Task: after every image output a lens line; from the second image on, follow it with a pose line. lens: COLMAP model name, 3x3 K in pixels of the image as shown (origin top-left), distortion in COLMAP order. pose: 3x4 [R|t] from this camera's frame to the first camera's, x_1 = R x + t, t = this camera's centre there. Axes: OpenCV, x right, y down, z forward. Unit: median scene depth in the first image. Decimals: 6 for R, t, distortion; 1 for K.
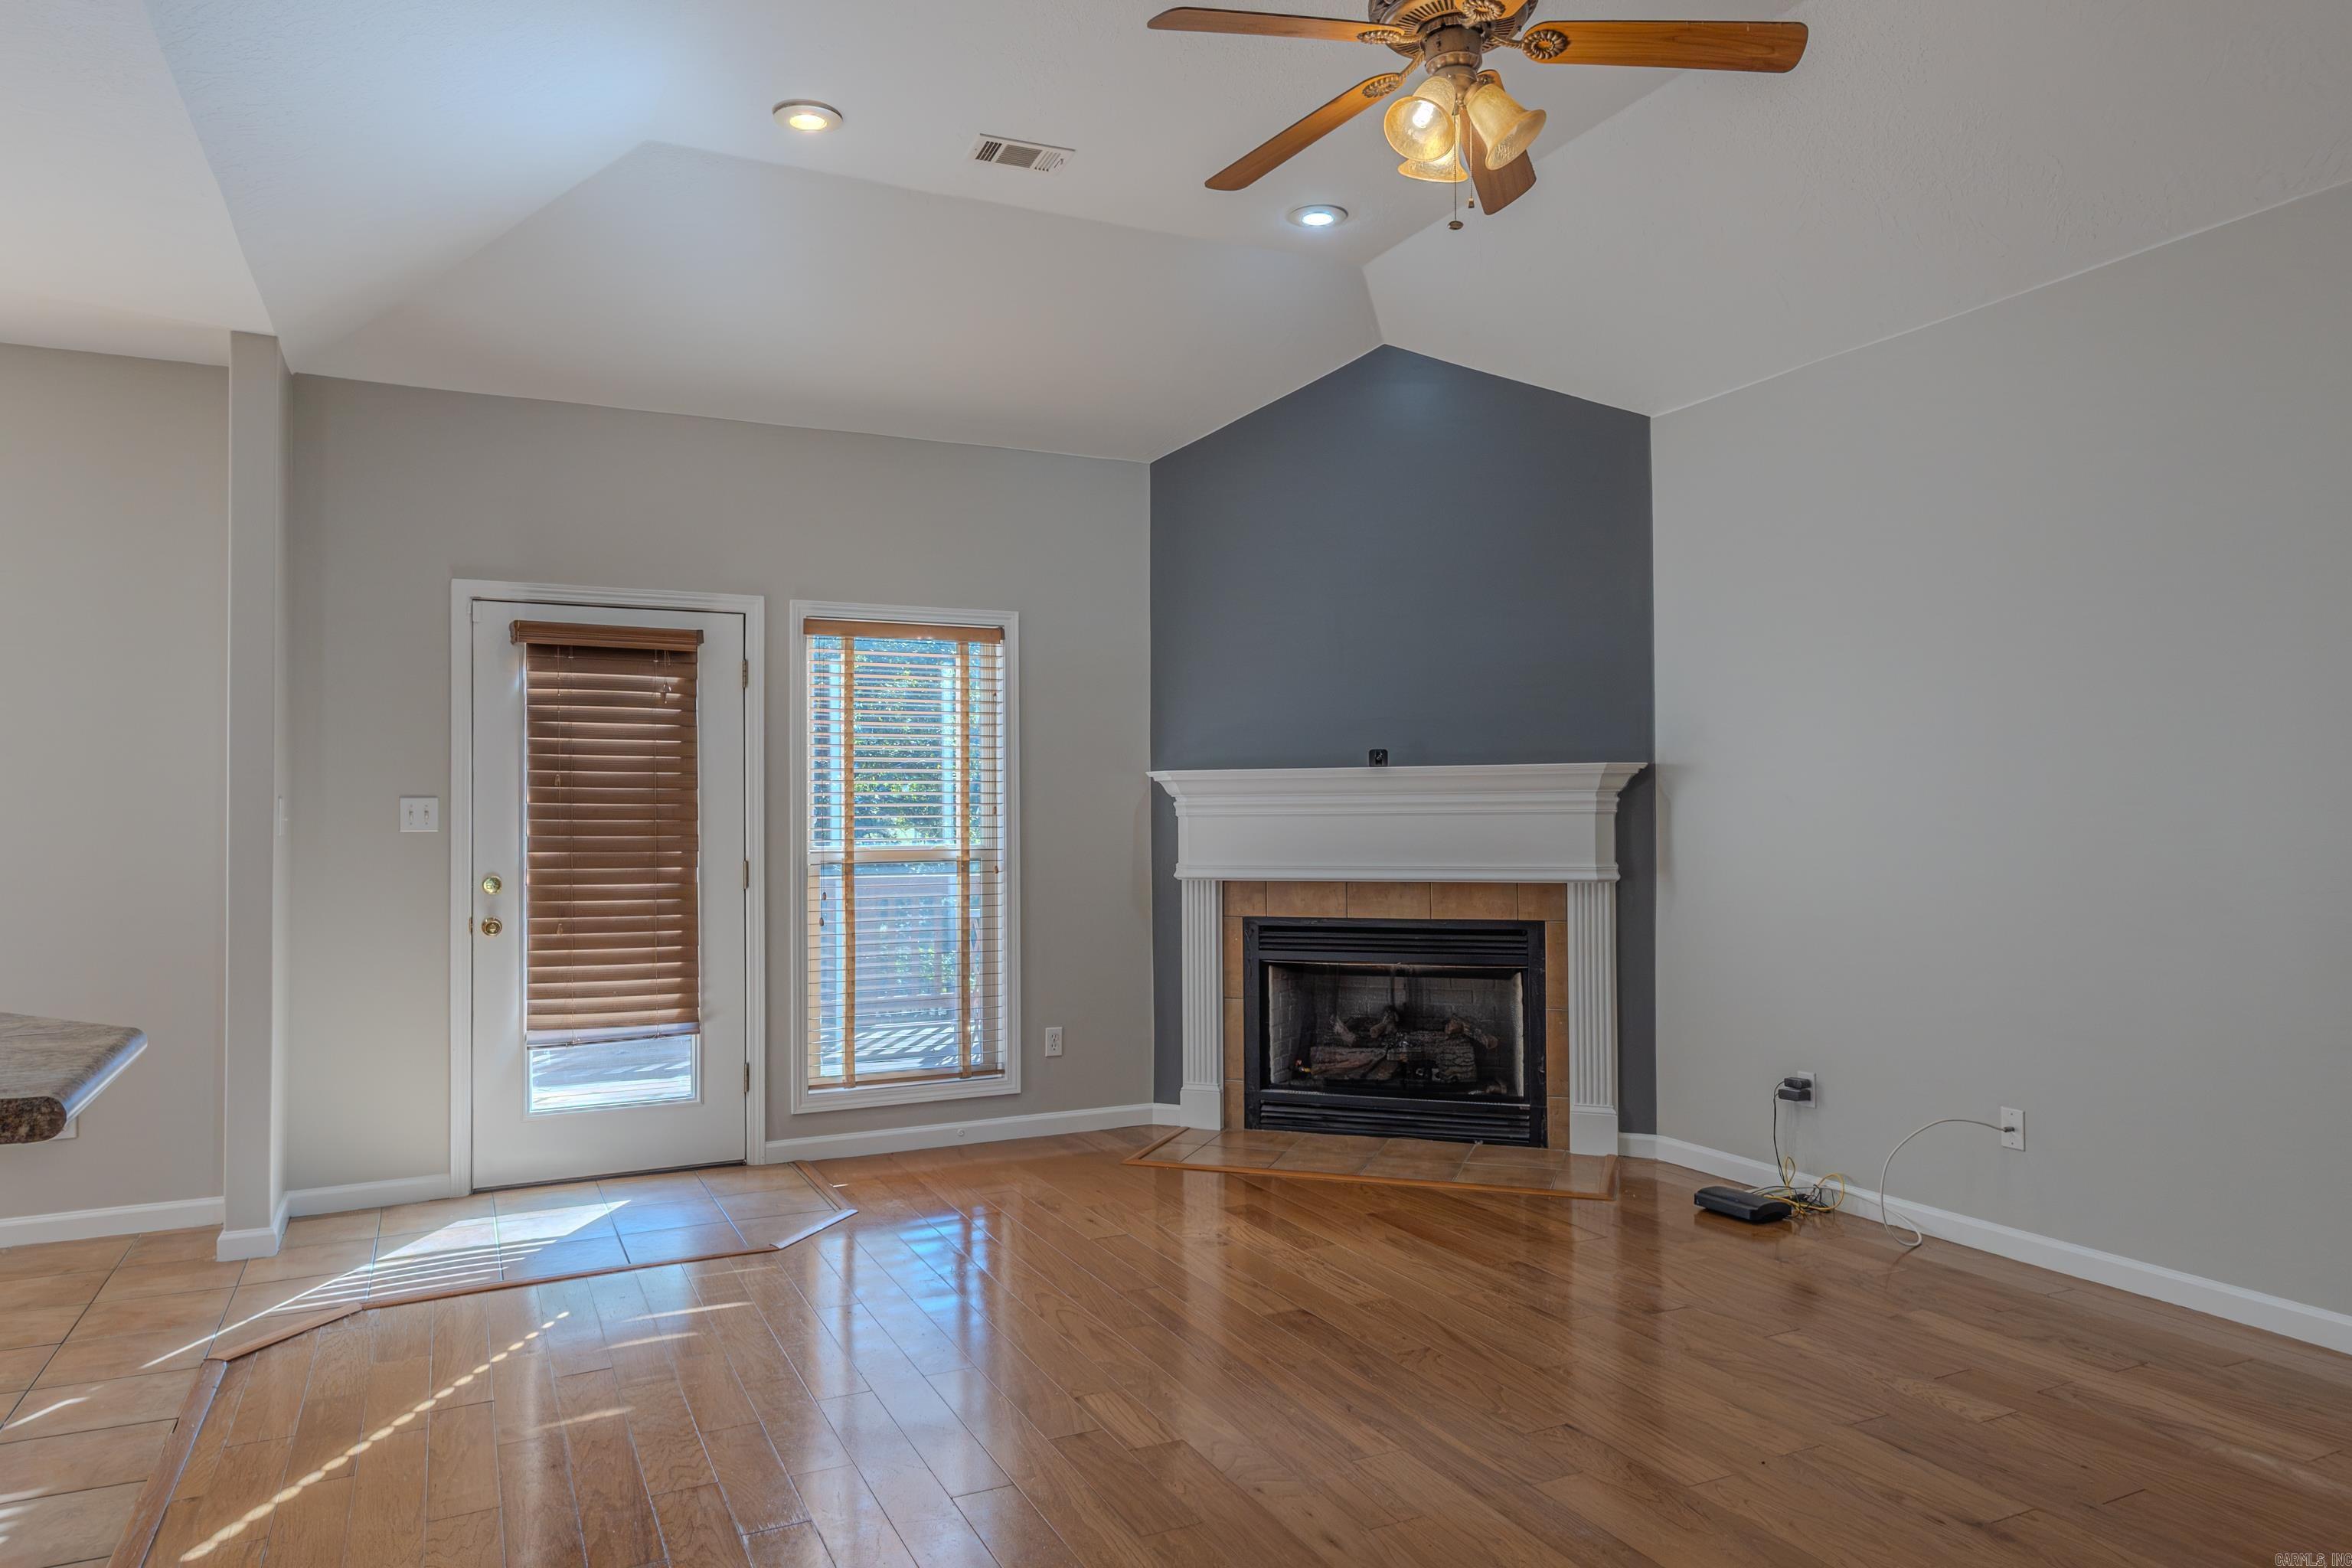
lens RADIAL K [[1466.5, 0, 1143.3], [0, 1466.5, 783.4], [0, 0, 1]] dist [0.004269, -0.000476]
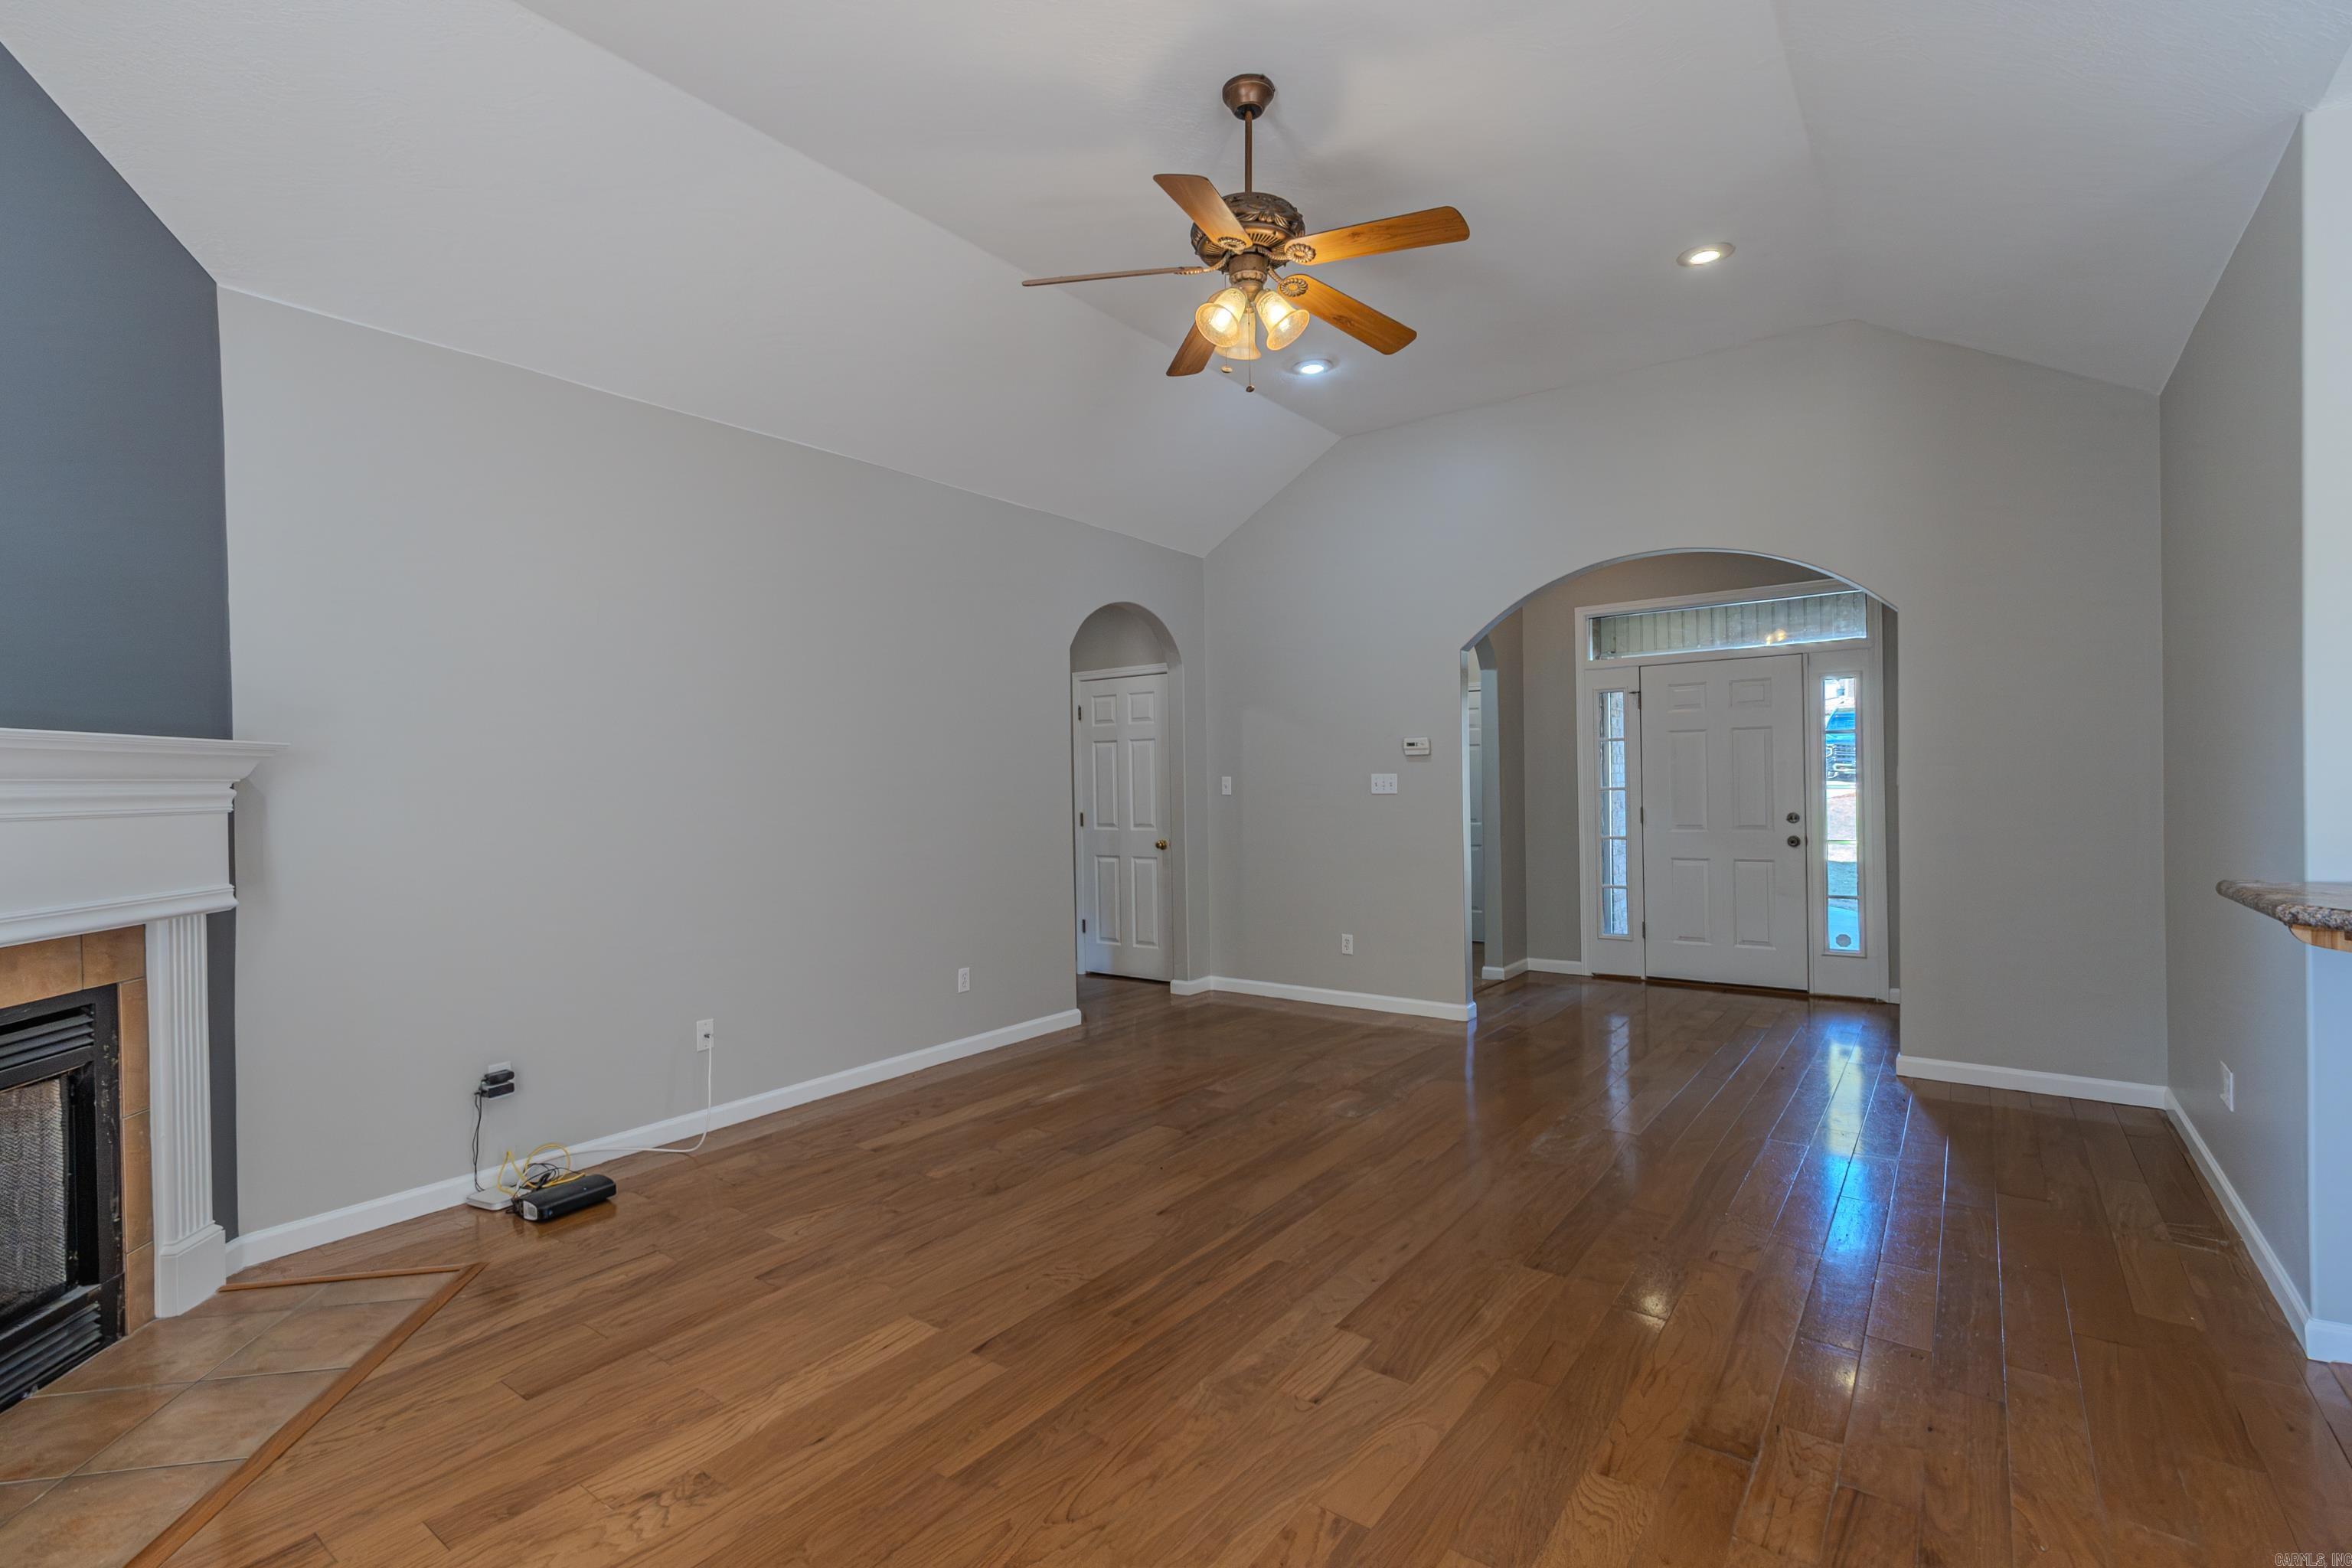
lens RADIAL K [[1077.8, 0, 1169.0], [0, 1077.8, 791.4], [0, 0, 1]] dist [0.005073, 0.000382]
pose [[-0.471084, 0.008636, 0.882046, -0.363246], [0.004686, 0.999962, -0.007287, 0.015702], [-0.882076, 0.000701, -0.471107, 0.824098]]
